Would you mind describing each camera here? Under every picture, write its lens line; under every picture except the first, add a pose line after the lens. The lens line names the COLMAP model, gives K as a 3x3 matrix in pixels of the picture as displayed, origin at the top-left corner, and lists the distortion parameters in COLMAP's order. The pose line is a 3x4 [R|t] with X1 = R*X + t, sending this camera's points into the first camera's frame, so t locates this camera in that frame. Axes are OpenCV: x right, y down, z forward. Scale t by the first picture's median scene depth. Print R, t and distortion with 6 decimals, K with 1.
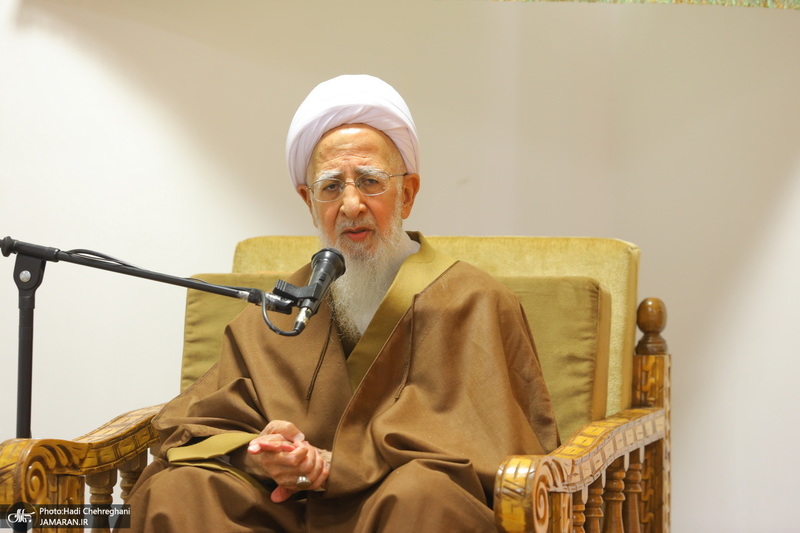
lens RADIAL K [[3407.7, 0, 398.0], [0, 3407.7, 265.6], [0, 0, 1]] dist [0.726299, 0.000000]
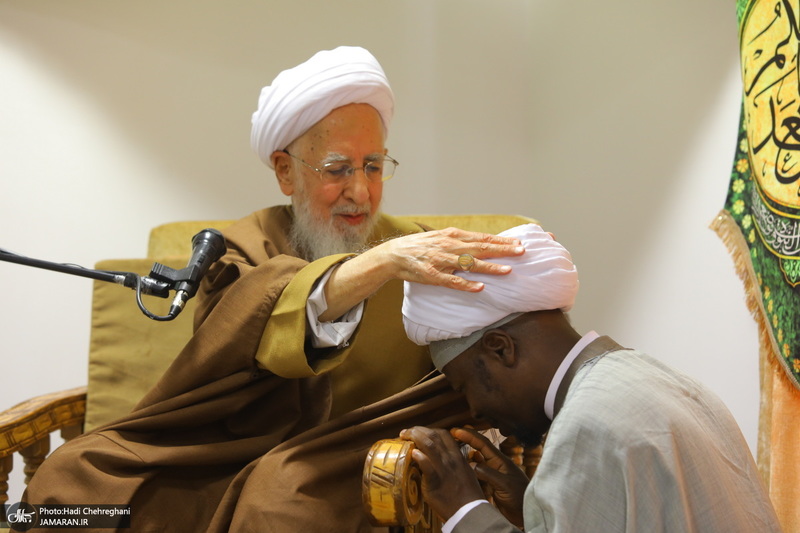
lens RADIAL K [[2656.3, 0, 396.3], [0, 2656.3, 263.3], [0, 0, 1]] dist [0.398812, 0.000000]
pose [[0.999484, -0.022068, -0.023336, 0.048873], [0.022134, 0.999752, 0.002577, 0.003686], [0.023273, -0.003092, 0.999724, 0.223420]]
